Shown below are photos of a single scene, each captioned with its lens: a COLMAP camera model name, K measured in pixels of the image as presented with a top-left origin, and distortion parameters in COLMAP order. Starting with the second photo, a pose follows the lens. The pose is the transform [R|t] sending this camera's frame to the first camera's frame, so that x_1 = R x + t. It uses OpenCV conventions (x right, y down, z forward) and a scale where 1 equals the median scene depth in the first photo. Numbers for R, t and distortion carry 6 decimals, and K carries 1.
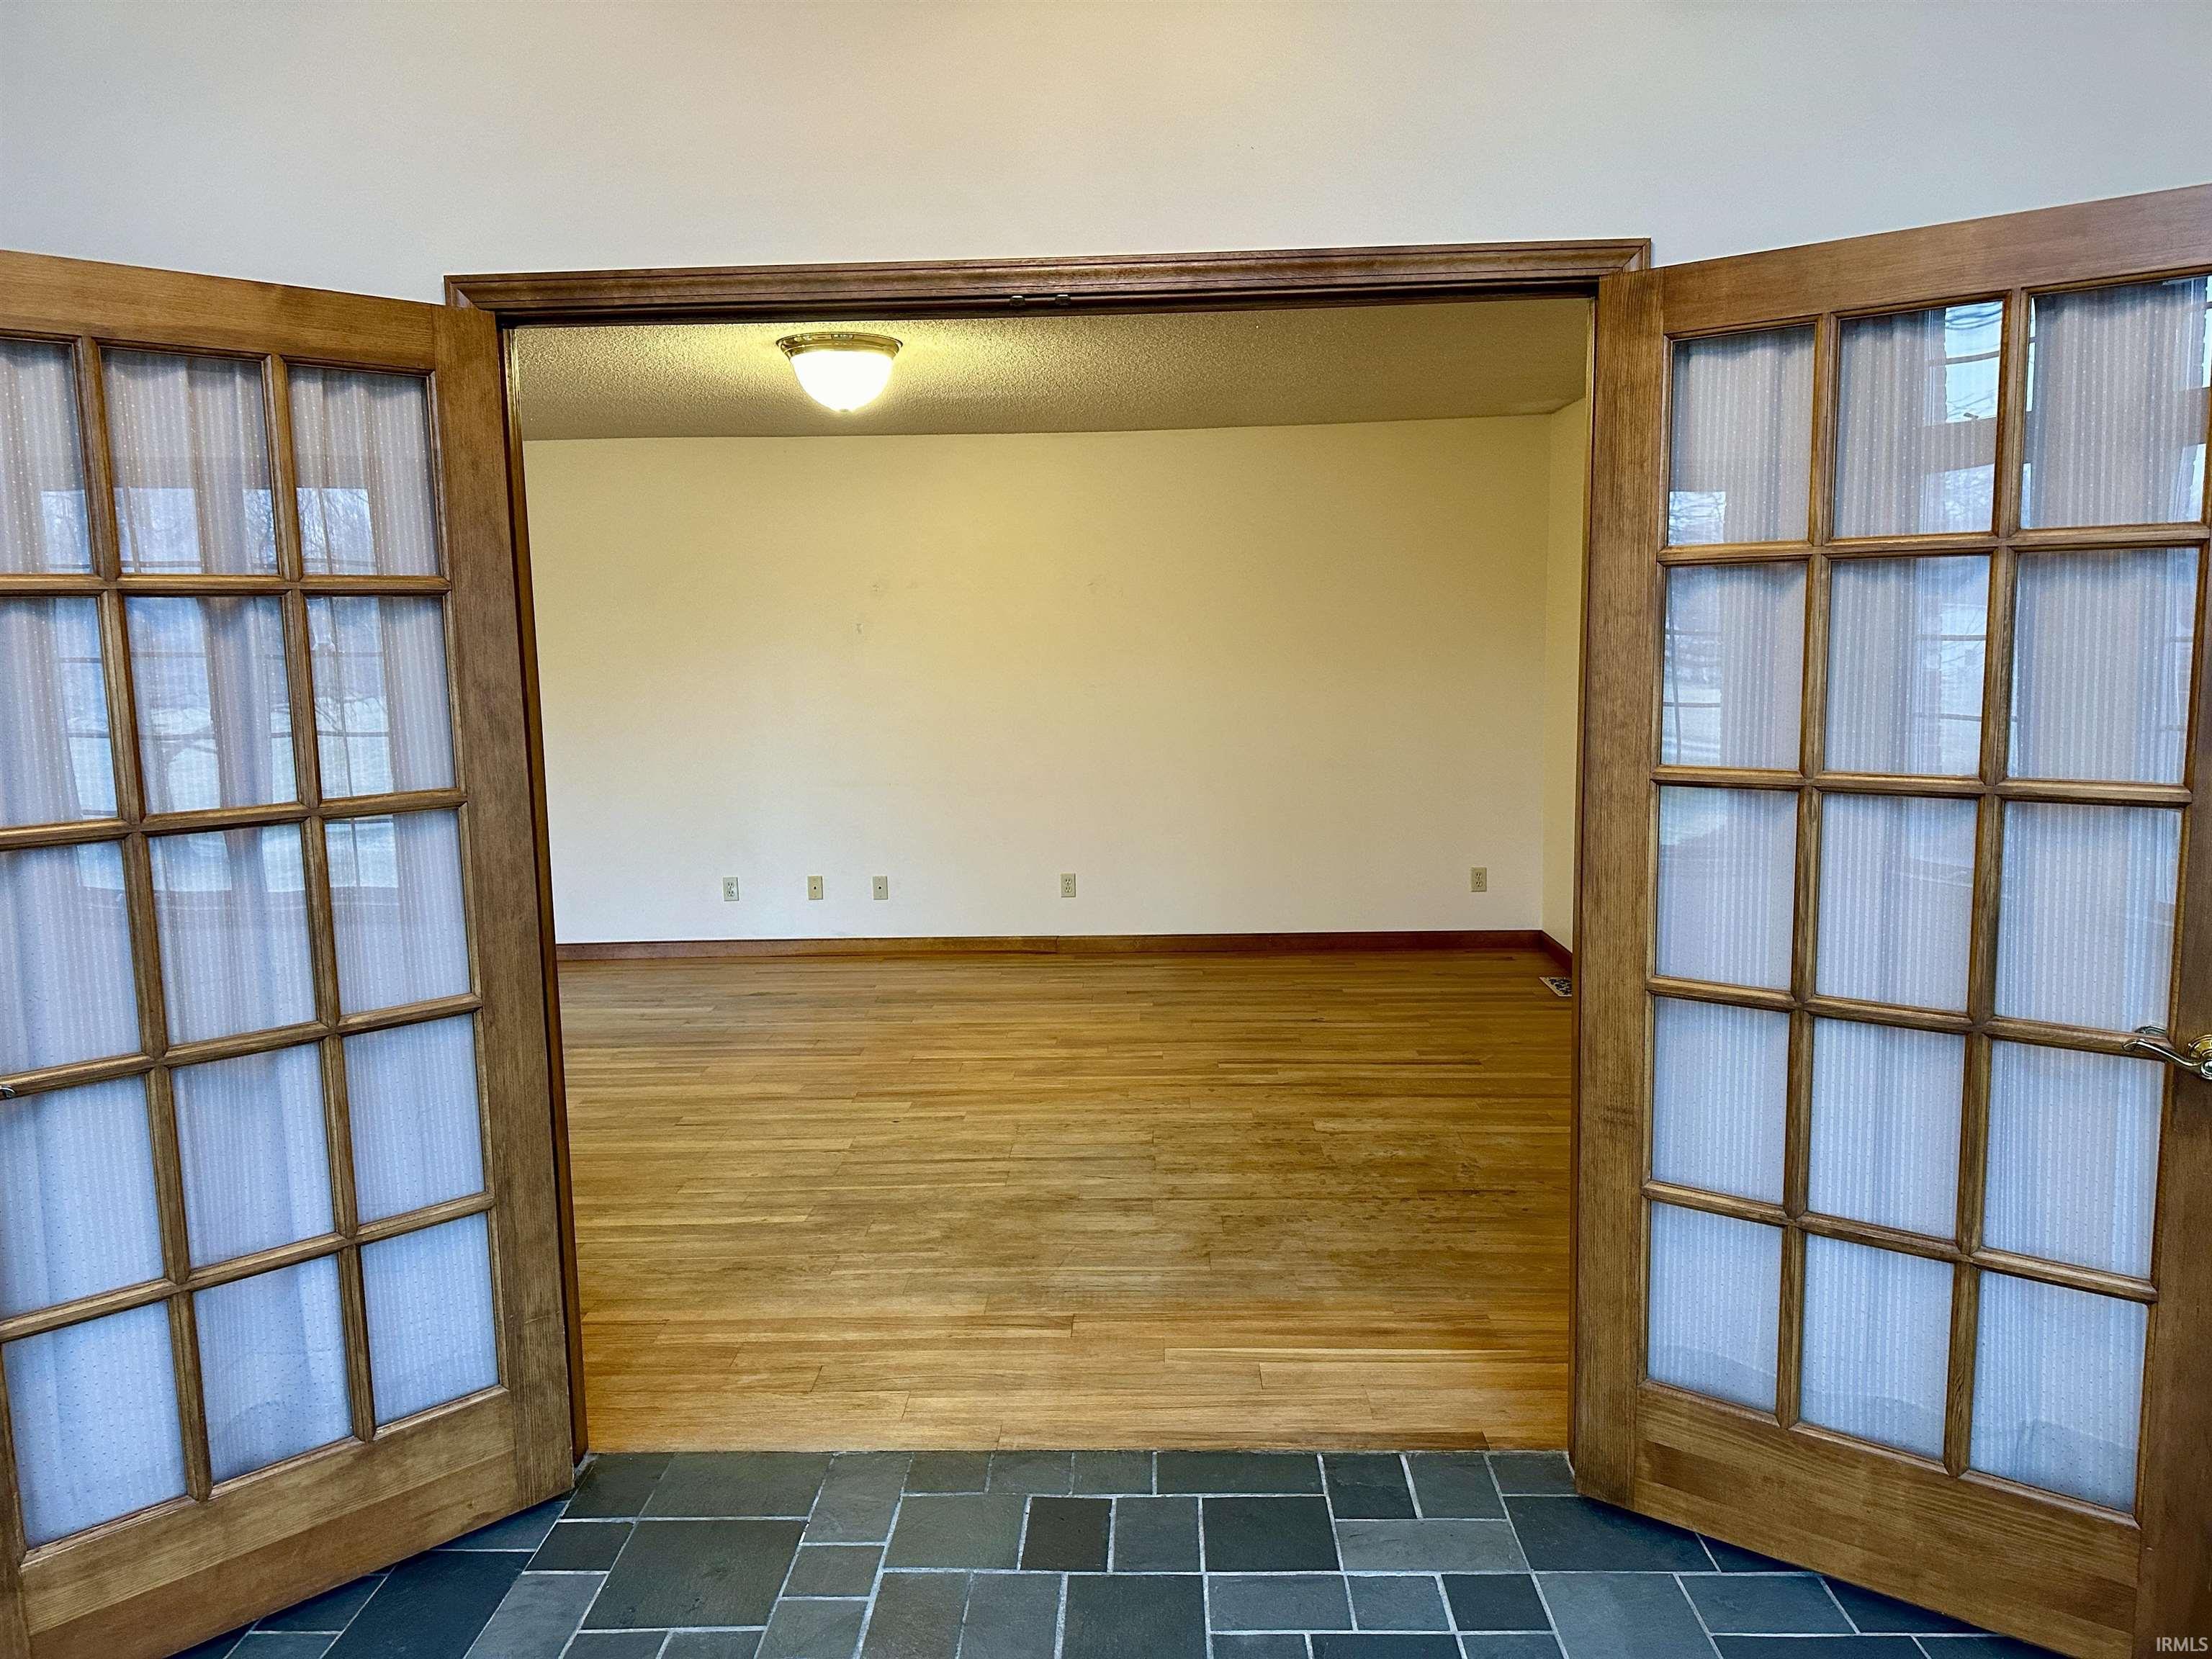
lens RADIAL K [[1528.7, 0, 1114.0], [0, 1528.7, 818.3], [0, 0, 1]] dist [0.125417, -0.180379]
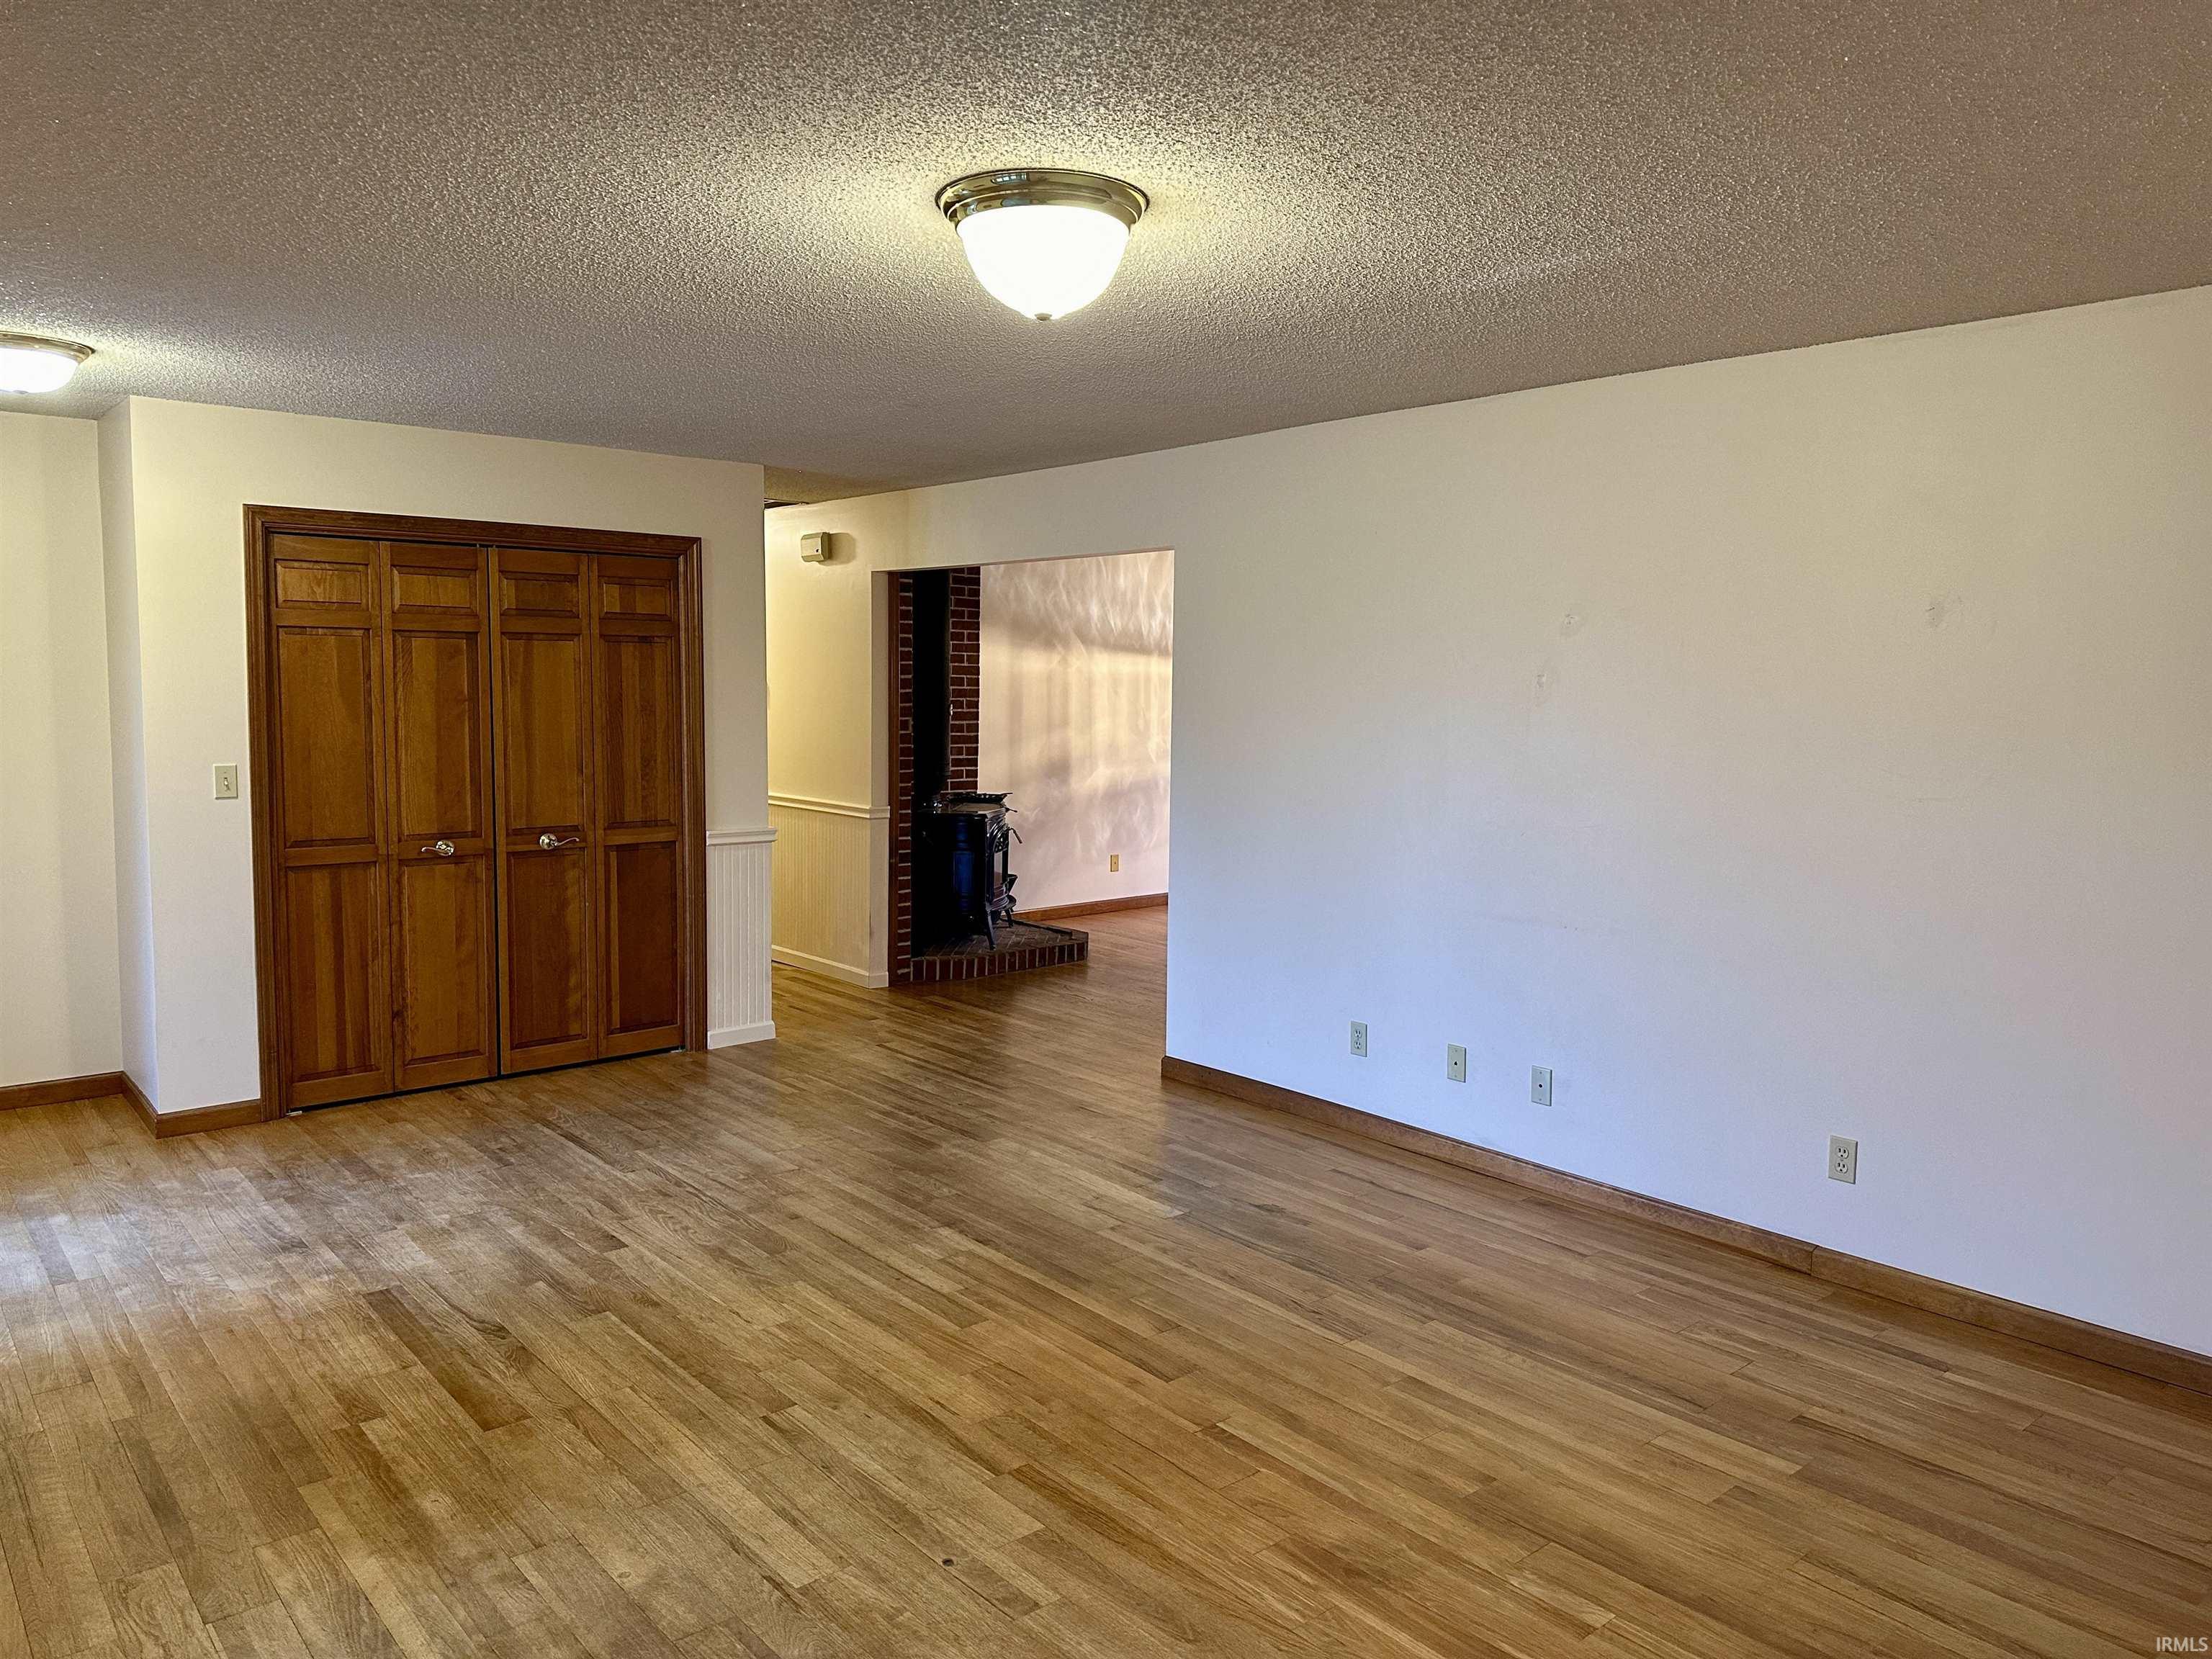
lens RADIAL K [[1528.7, 0, 1114.0], [0, 1528.7, 818.3], [0, 0, 1]] dist [0.125417, -0.180379]
pose [[0.671123, 0.091252, -0.735709, 0.276096], [-0.109769, 0.993688, 0.023117, -0.087446], [0.733175, 0.065243, 0.676903, 0.605084]]
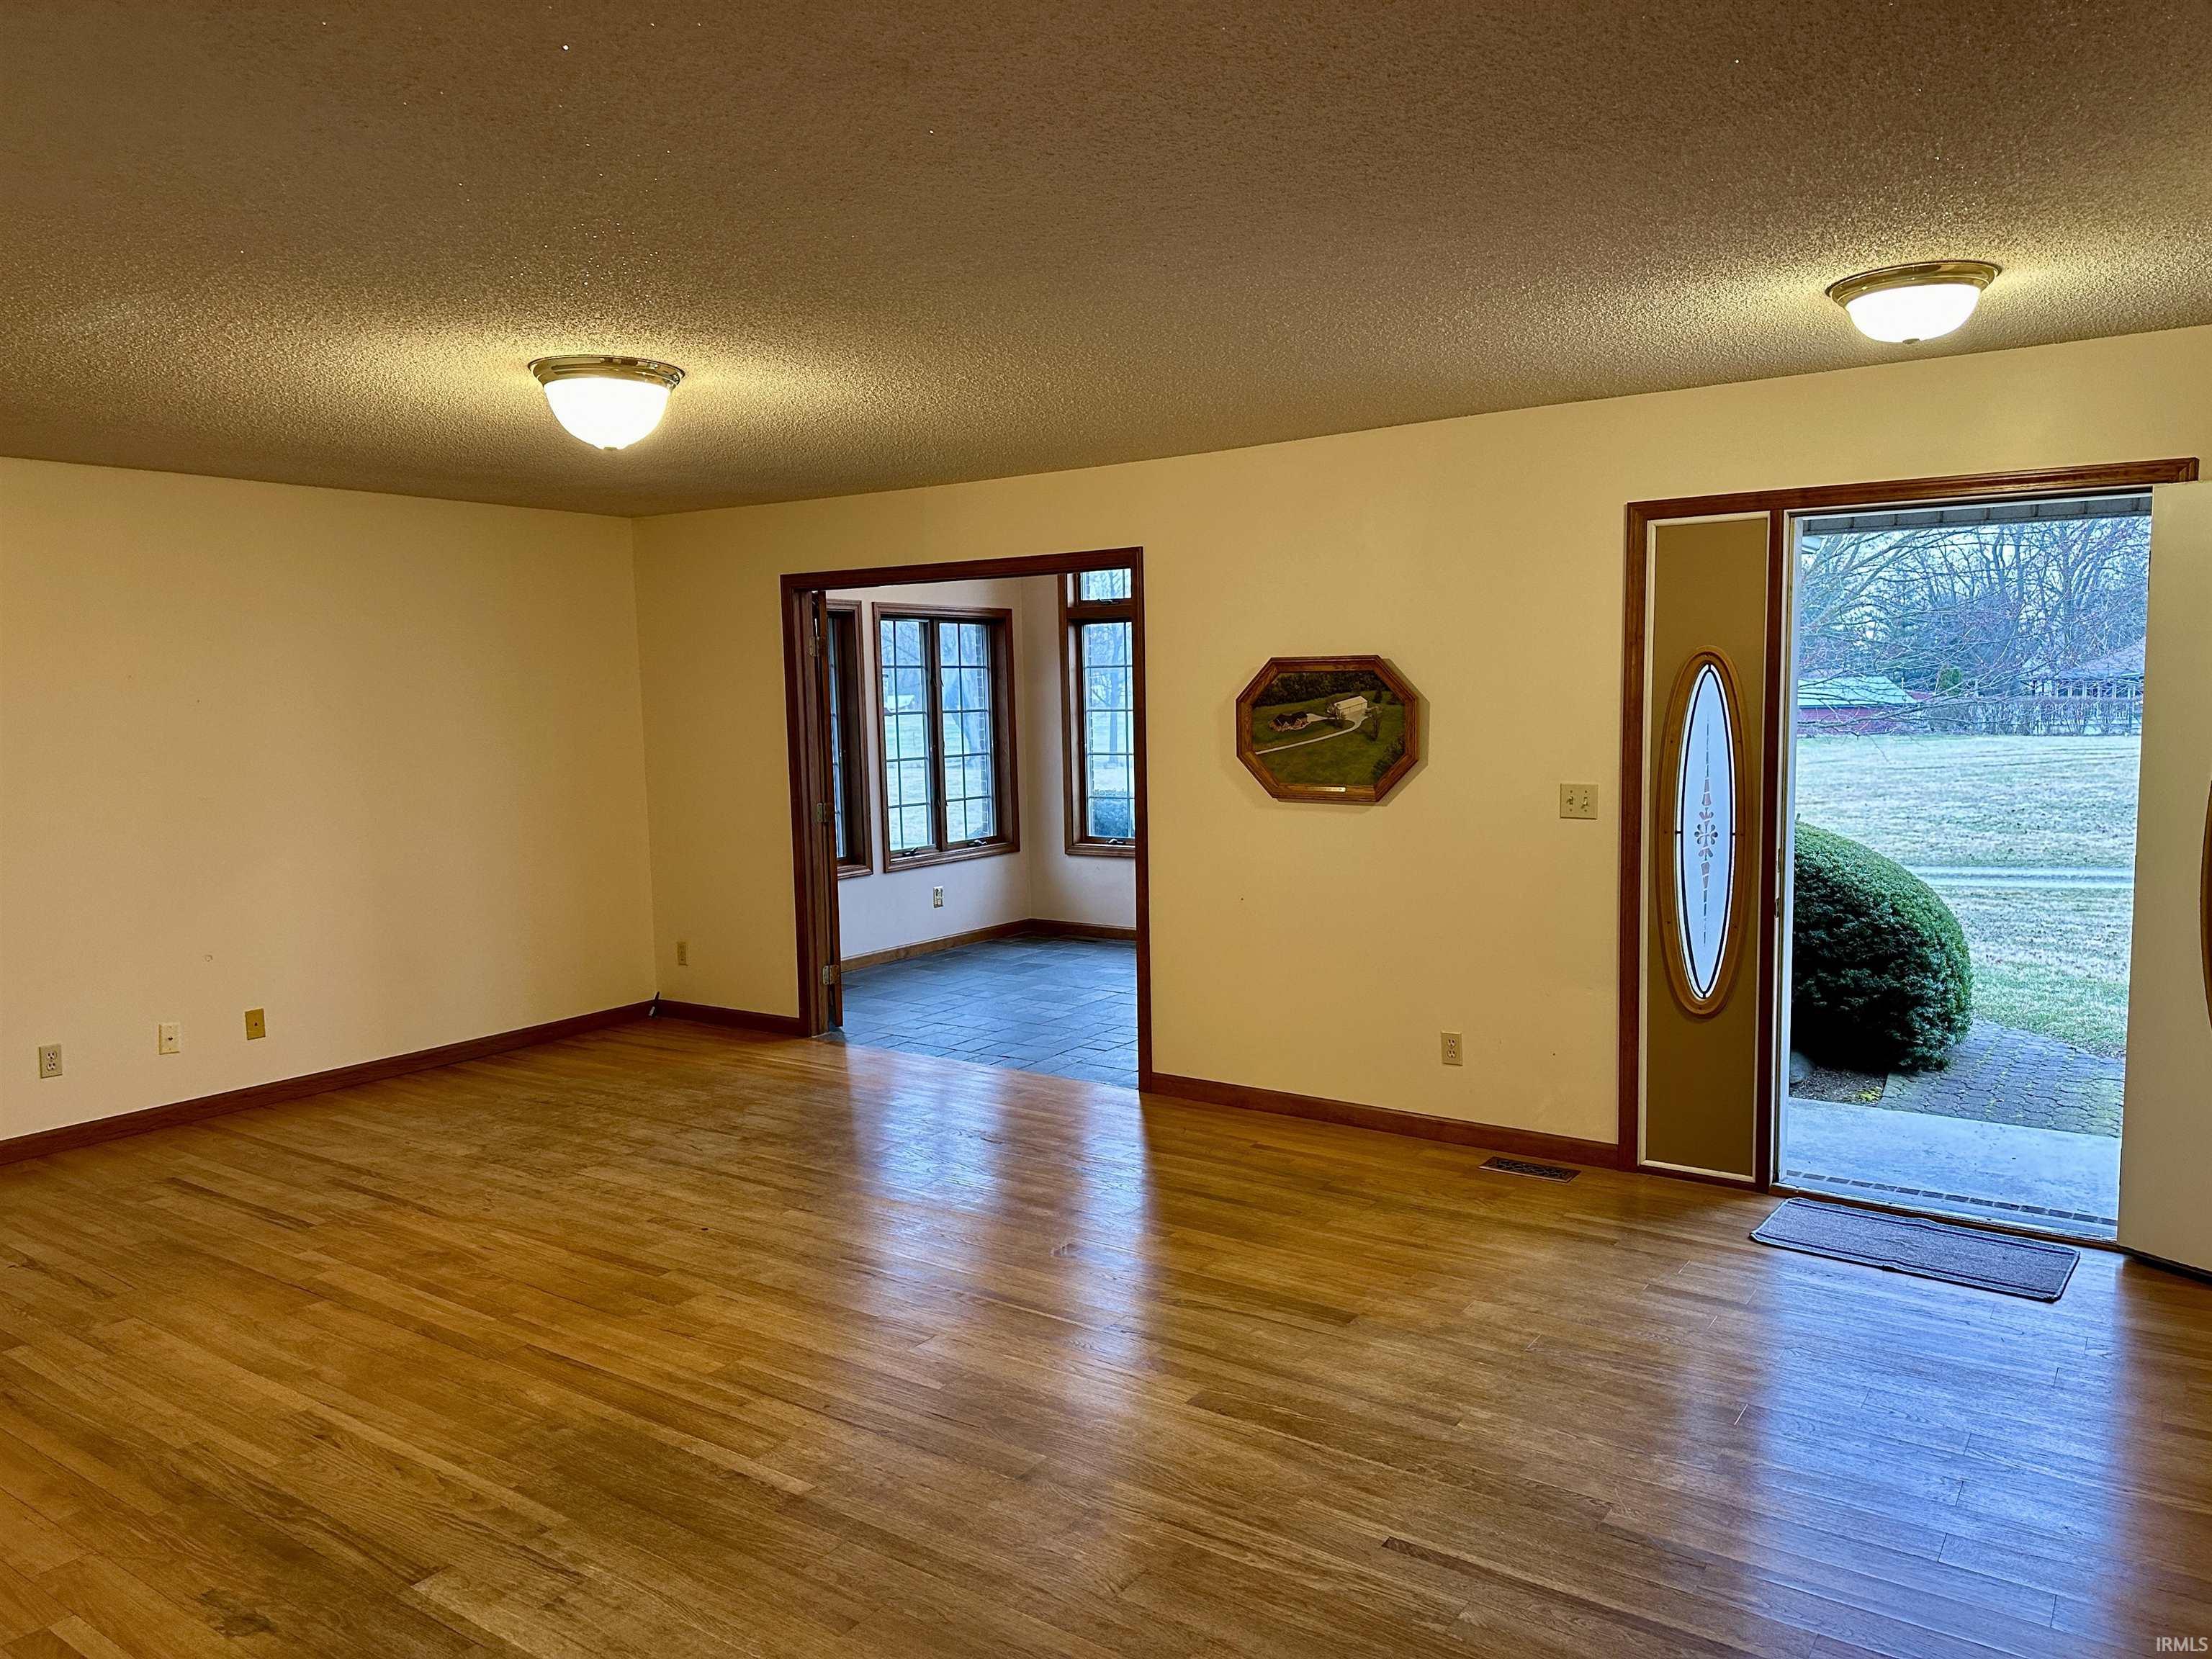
lens RADIAL K [[1570.4, 0, 1079.3], [0, 1570.4, 829.2], [0, 0, 1]] dist [0.060880, -0.058669]
pose [[-0.823666, -0.016210, 0.566843, -0.822596], [0.103924, 0.978347, 0.178988, -0.180051], [-0.557471, 0.206335, -0.804147, 1.505113]]
